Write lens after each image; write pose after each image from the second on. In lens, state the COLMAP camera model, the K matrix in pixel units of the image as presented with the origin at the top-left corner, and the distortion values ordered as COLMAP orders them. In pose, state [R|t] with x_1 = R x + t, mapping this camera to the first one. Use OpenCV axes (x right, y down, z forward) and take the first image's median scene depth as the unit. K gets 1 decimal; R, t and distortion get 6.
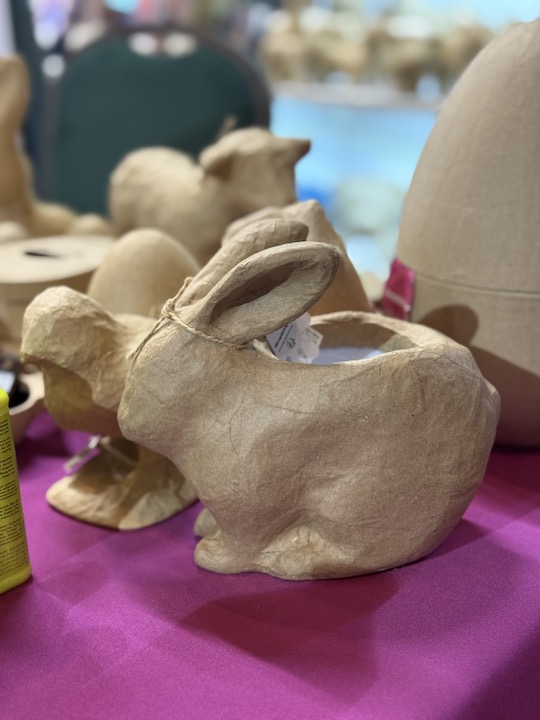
lens RADIAL K [[996.6, 0, 270.0], [0, 996.6, 360.0], [0, 0, 1]] dist [0.136982, -0.010750]
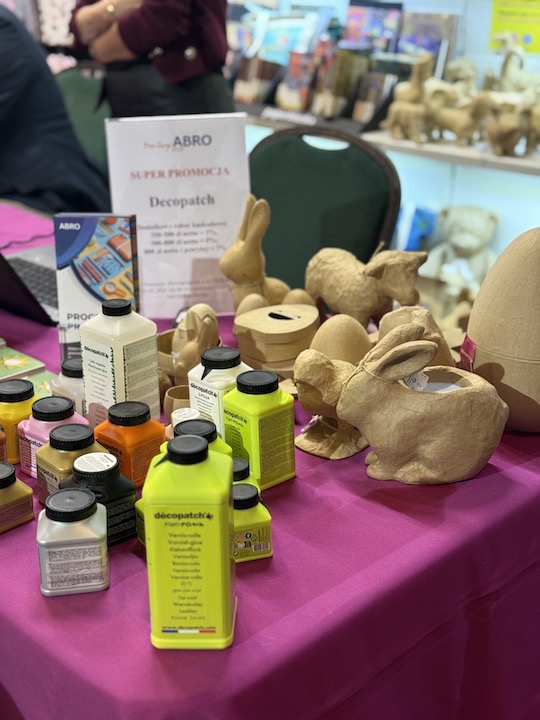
lens RADIAL K [[996.6, 0, 270.0], [0, 996.6, 360.0], [0, 0, 1]] dist [0.136982, -0.010750]
pose [[0.994099, 0.048713, -0.096921, -0.086560], [-0.045835, 0.998446, 0.031698, -0.119781], [0.098315, -0.027068, 0.994787, -1.276676]]
